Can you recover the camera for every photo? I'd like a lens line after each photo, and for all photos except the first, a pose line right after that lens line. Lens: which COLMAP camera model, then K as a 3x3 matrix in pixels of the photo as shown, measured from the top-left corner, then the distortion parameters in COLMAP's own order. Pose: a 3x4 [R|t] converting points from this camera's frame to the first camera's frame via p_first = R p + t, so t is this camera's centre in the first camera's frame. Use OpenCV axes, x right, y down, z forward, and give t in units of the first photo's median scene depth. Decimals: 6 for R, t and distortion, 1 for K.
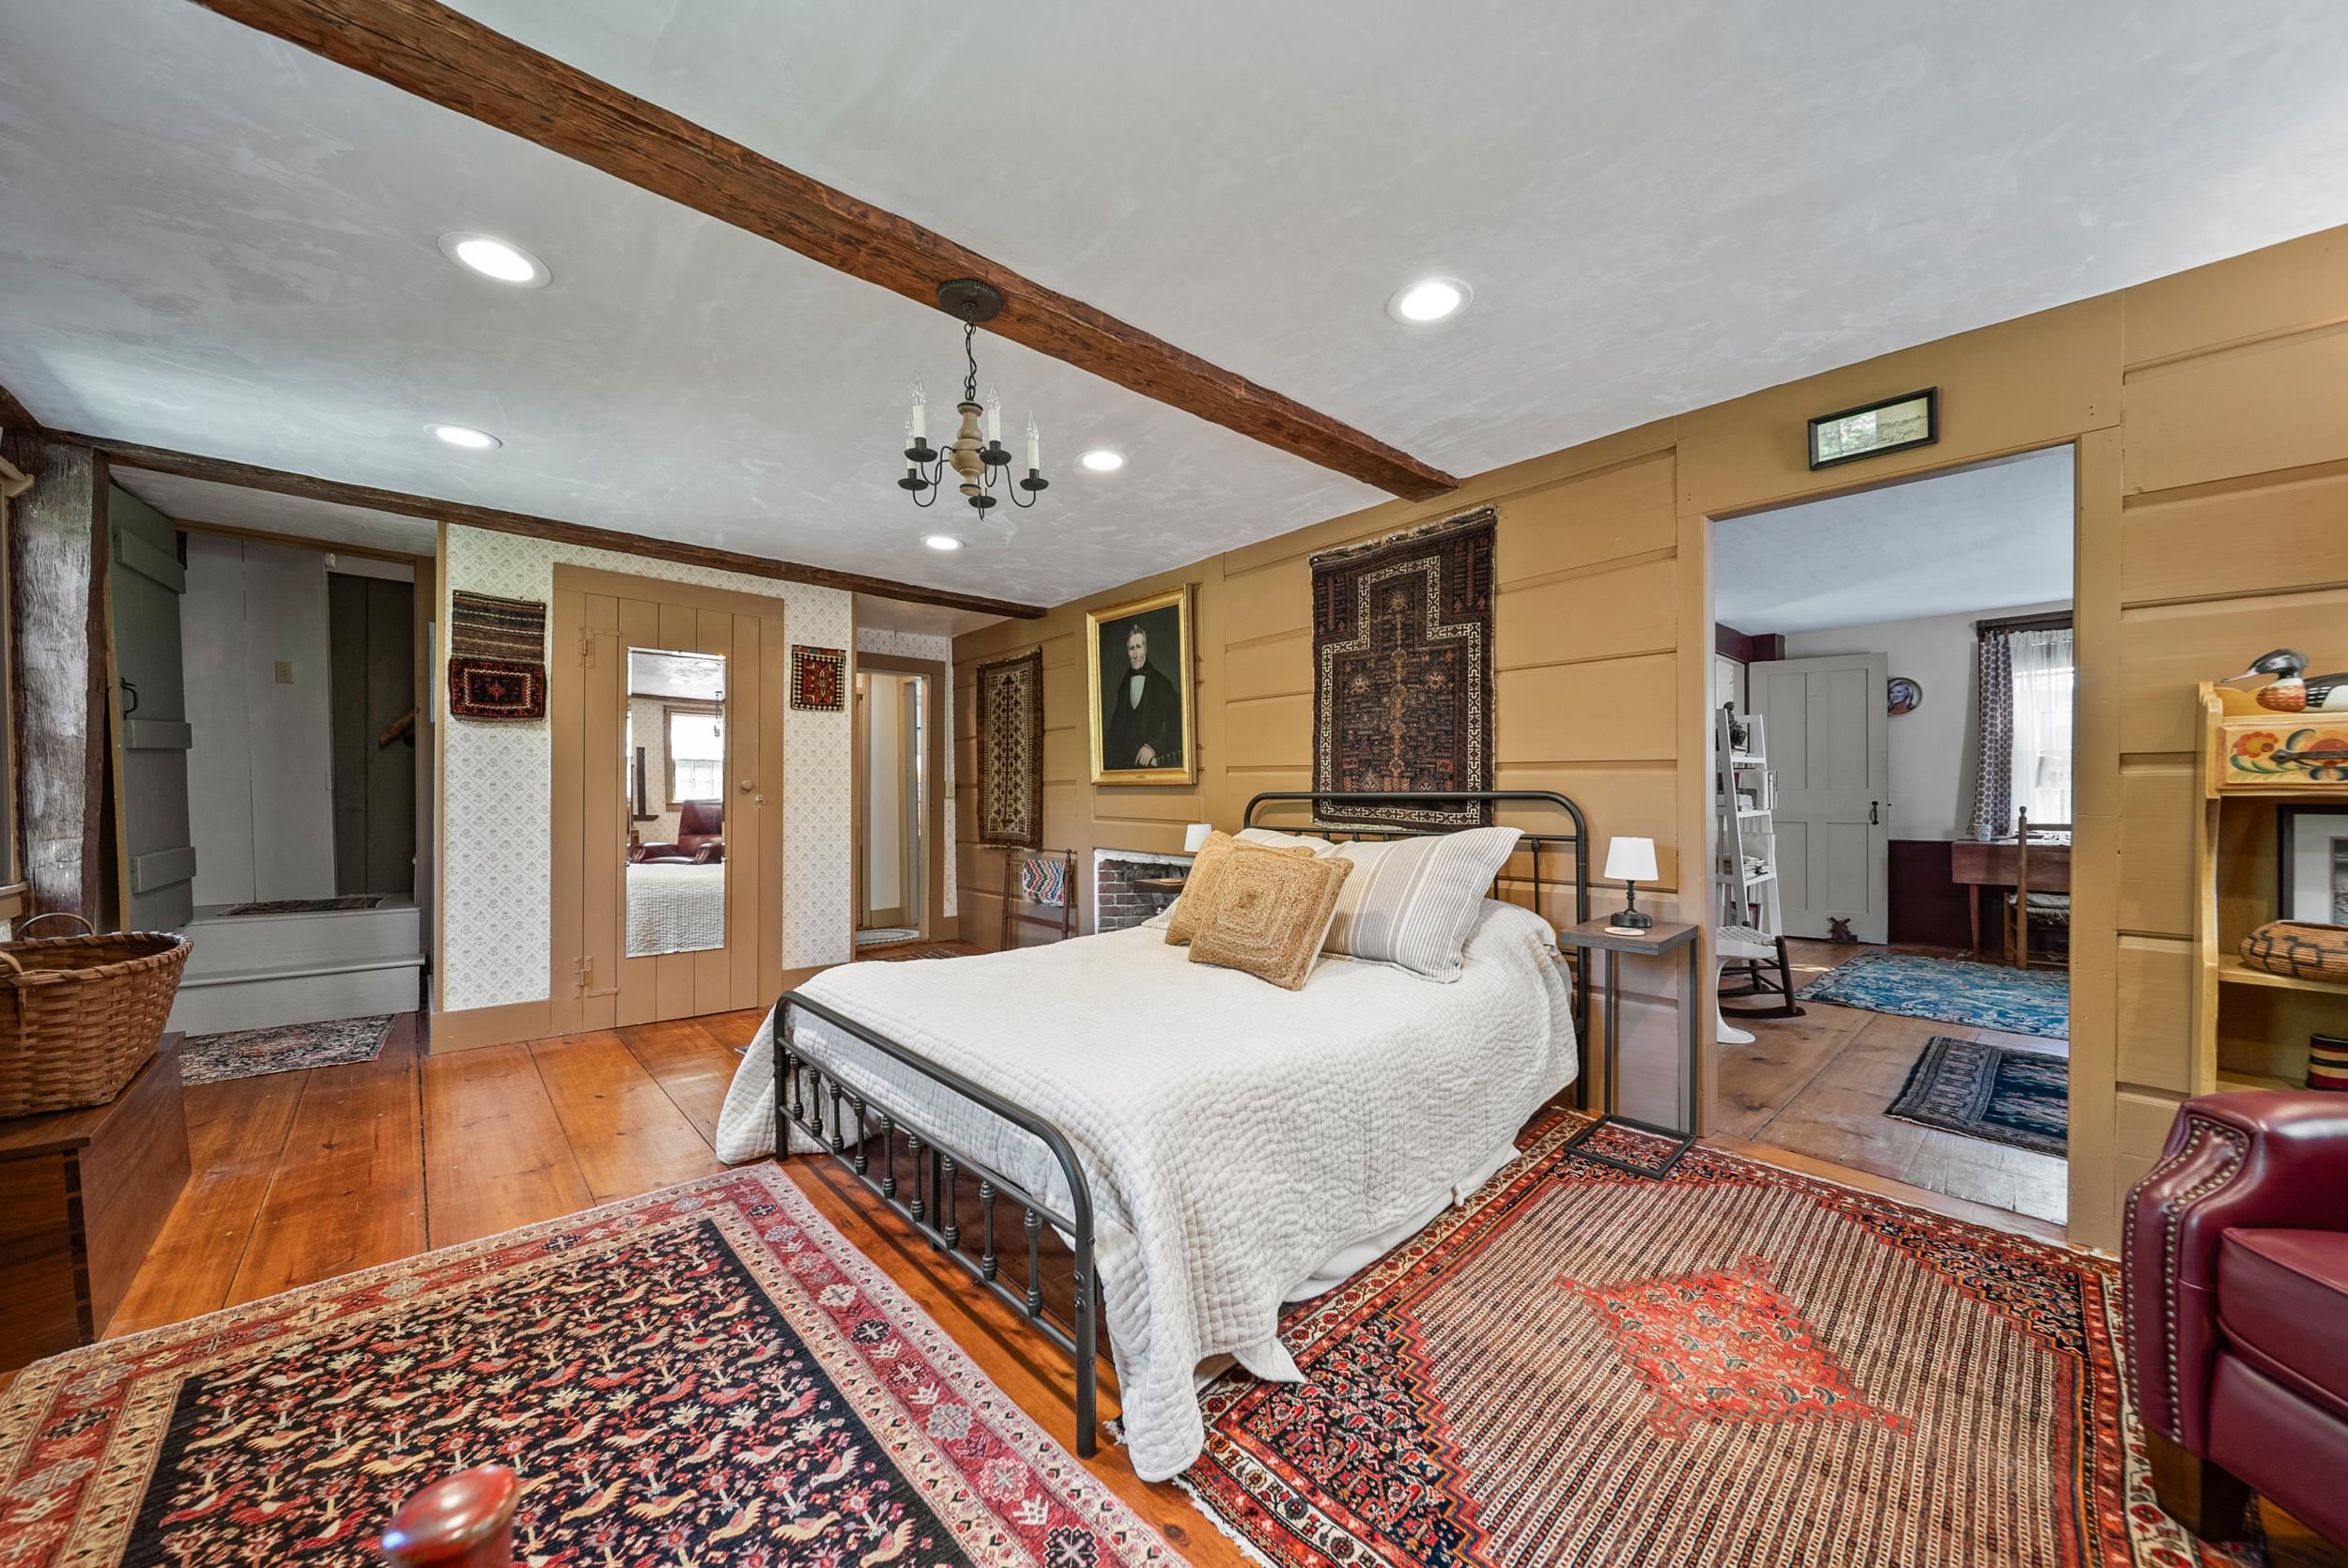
lens RADIAL K [[829.2, 0, 1173.8], [0, 829.2, 785.8], [0, 0, 1]] dist [-0.001253, -0.000996]
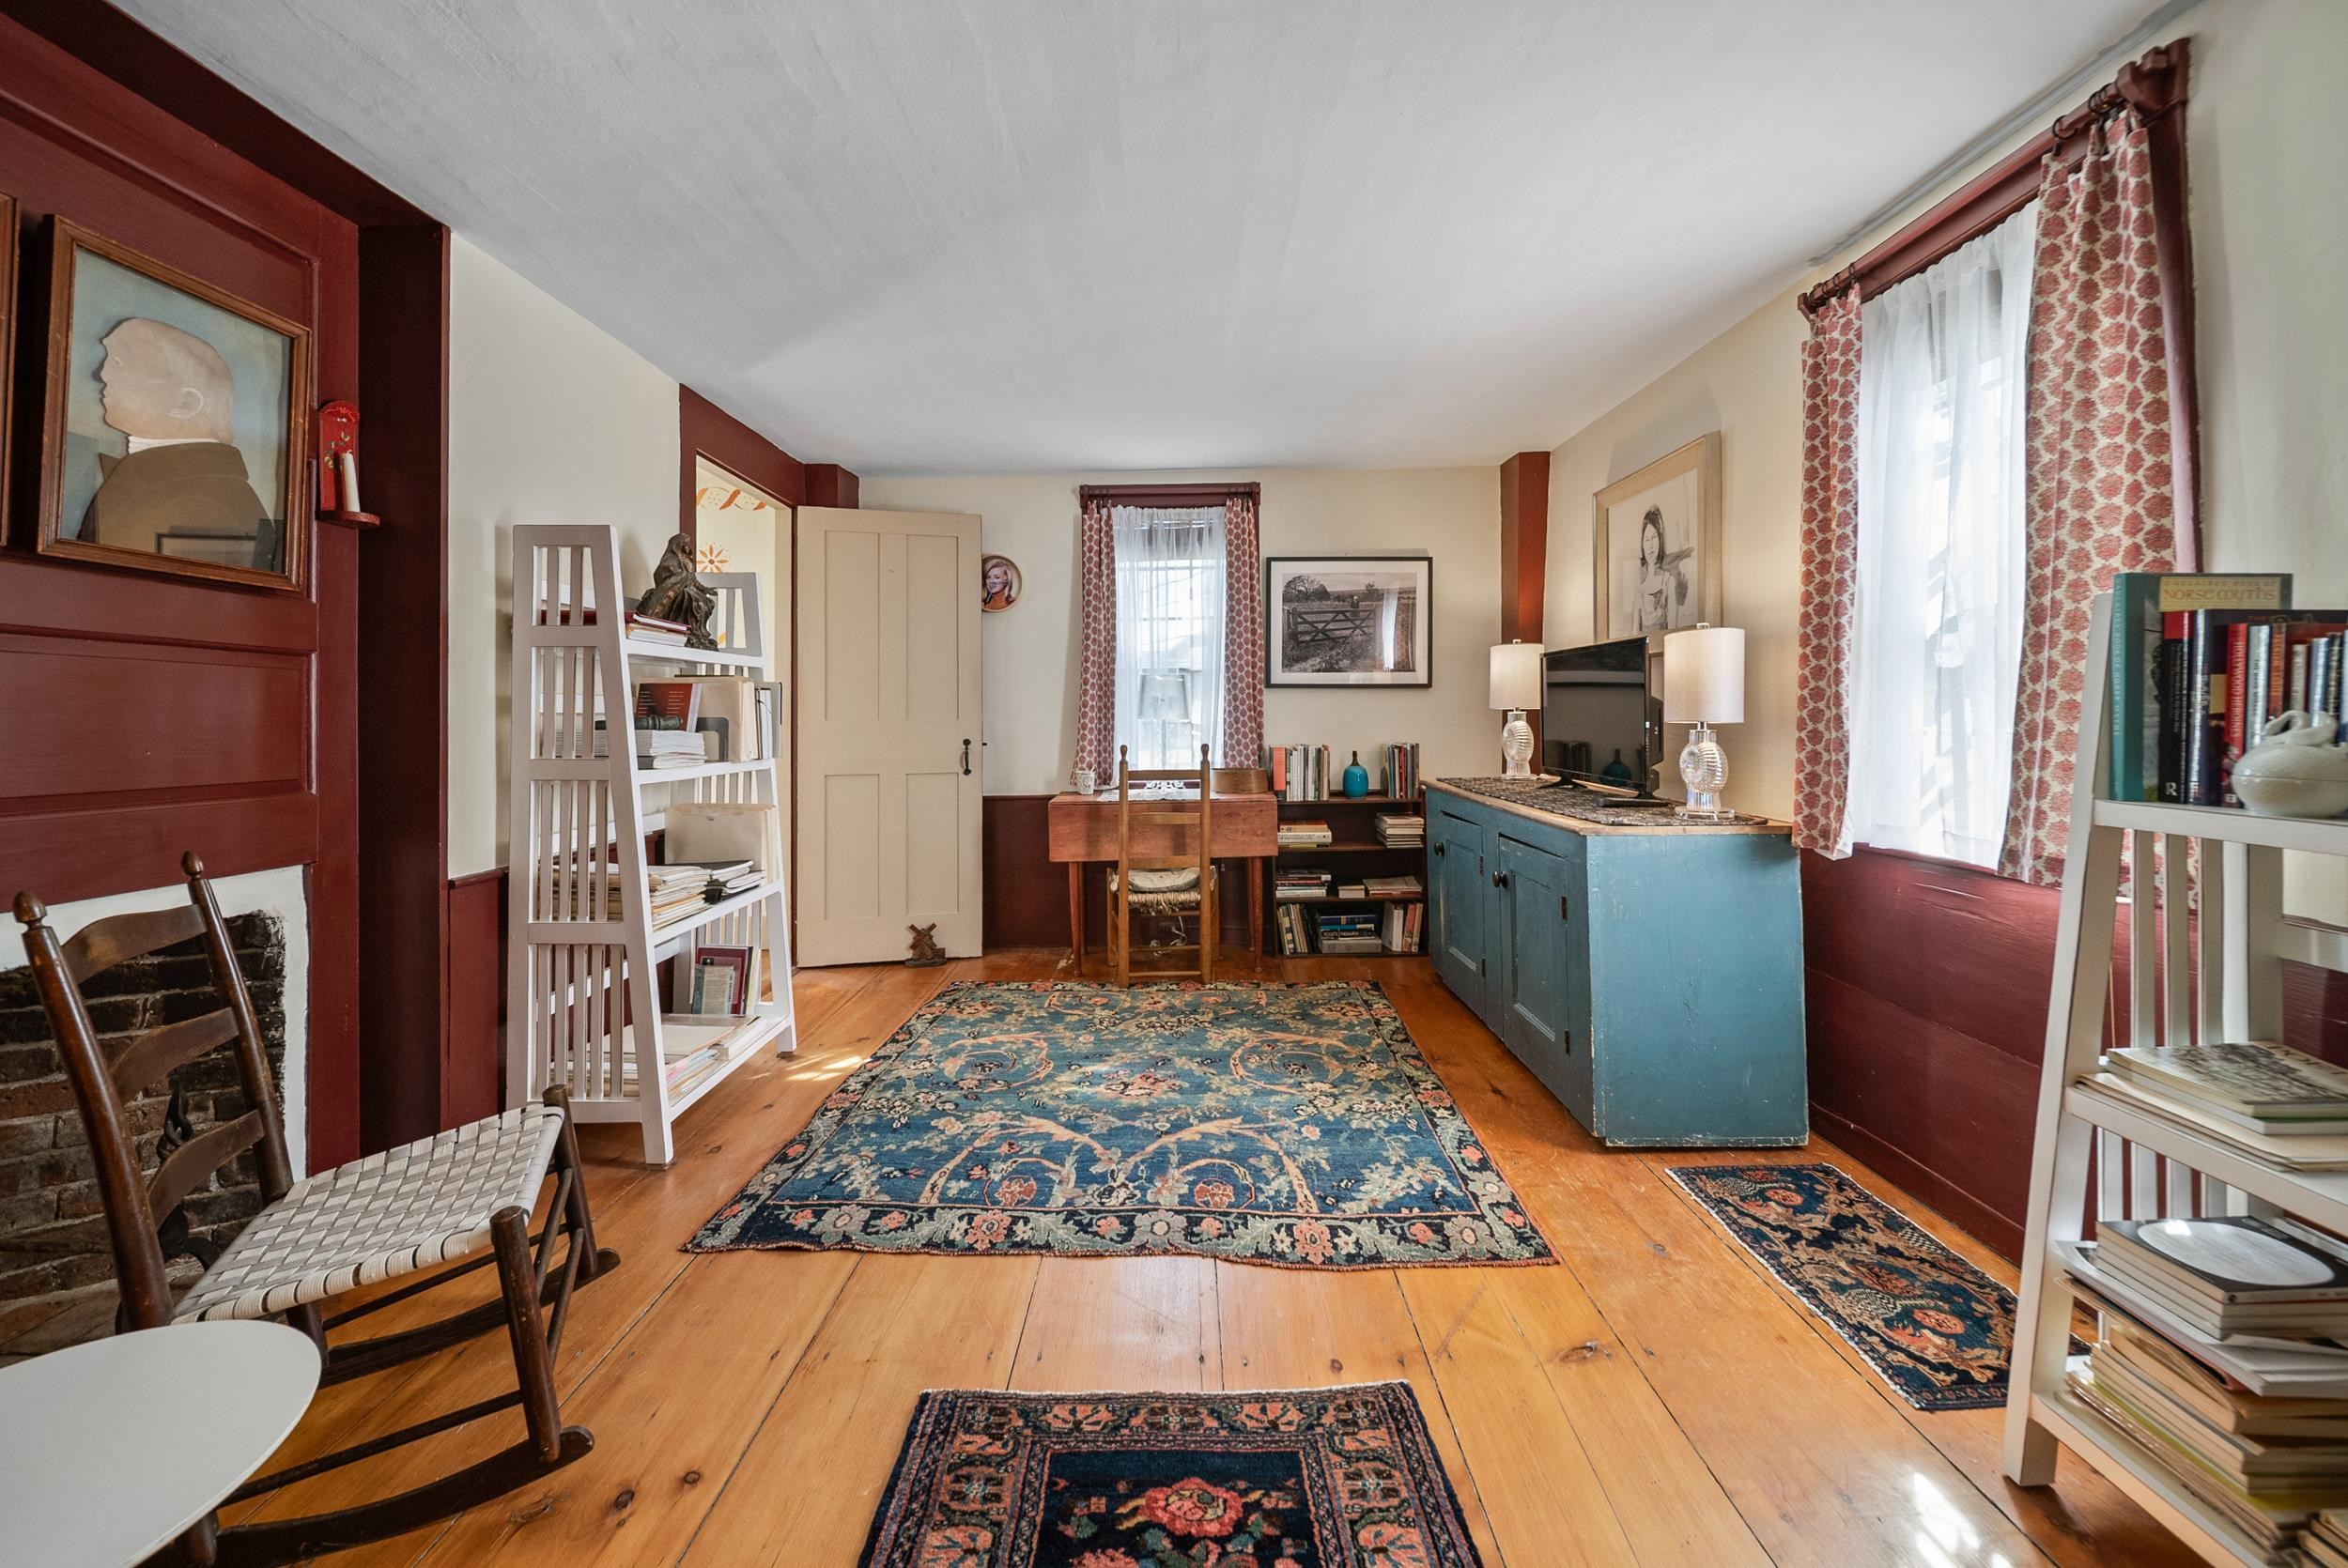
lens RADIAL K [[829.2, 0, 1173.8], [0, 829.2, 785.8], [0, 0, 1]] dist [-0.001253, -0.000996]
pose [[0.669920, -0.055963, 0.740321, 0.816369], [0.001505, 0.997255, 0.074024, 0.011912], [-0.742432, -0.048476, 0.668165, 0.763804]]
